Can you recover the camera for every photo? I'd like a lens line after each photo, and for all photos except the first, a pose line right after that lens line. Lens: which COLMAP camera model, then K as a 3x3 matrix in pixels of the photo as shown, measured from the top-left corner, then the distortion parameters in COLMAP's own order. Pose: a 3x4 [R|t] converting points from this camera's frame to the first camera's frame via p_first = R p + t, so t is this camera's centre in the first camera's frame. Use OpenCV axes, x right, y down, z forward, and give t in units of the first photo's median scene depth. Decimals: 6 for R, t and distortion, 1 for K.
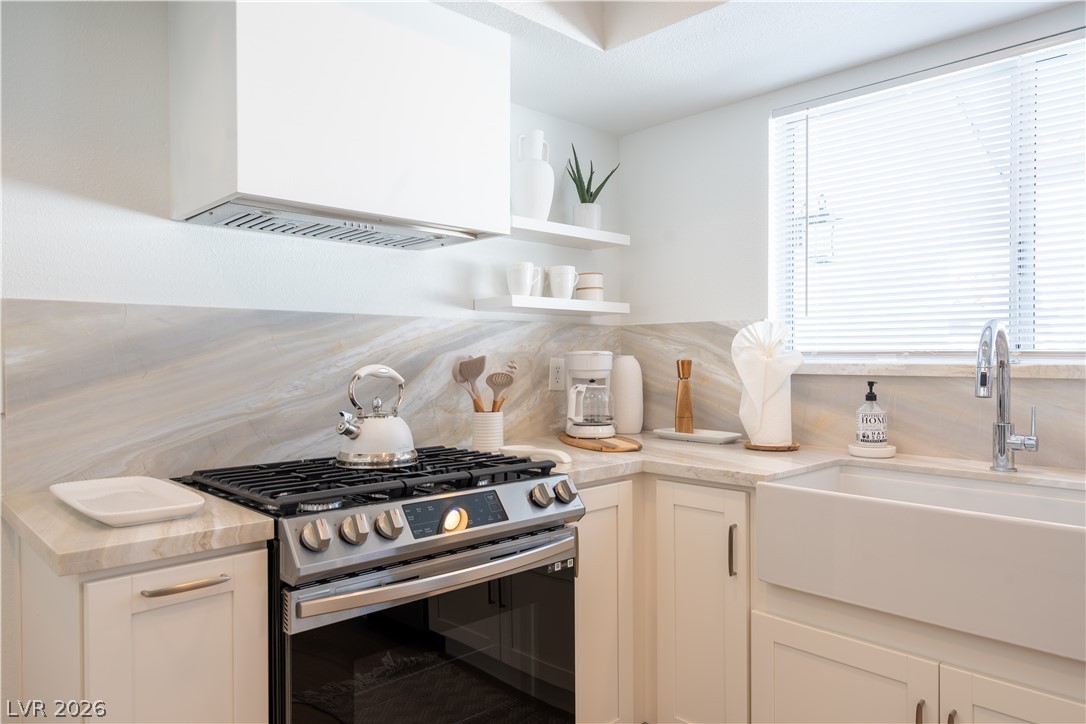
lens RADIAL K [[723.4, 0, 539.1], [0, 723.4, 365.7], [0, 0, 1]] dist [0.003018, 0.000682]
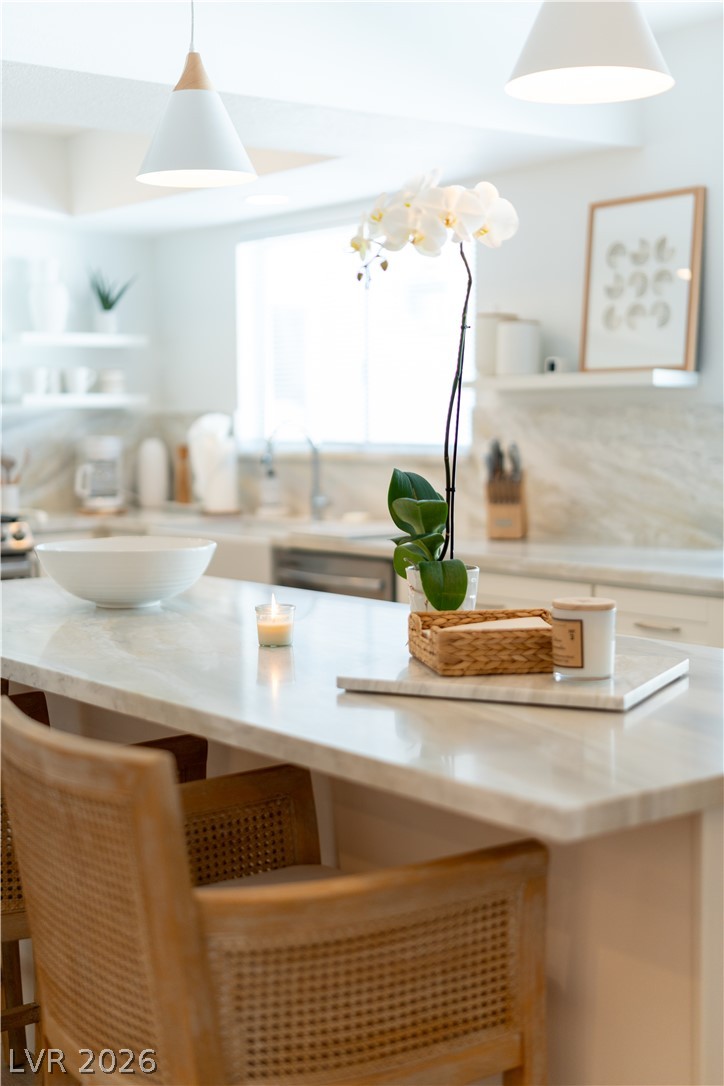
lens RADIAL K [[1554.8, 0, 360.7], [0, 1554.8, 543.1], [0, 0, 1]] dist [-0.023520, 0.000000]
pose [[0.995481, 0.000504, -0.094963, 0.898163], [0.006250, 0.997470, 0.070817, -0.031325], [0.094758, -0.071090, 0.992959, -1.868241]]
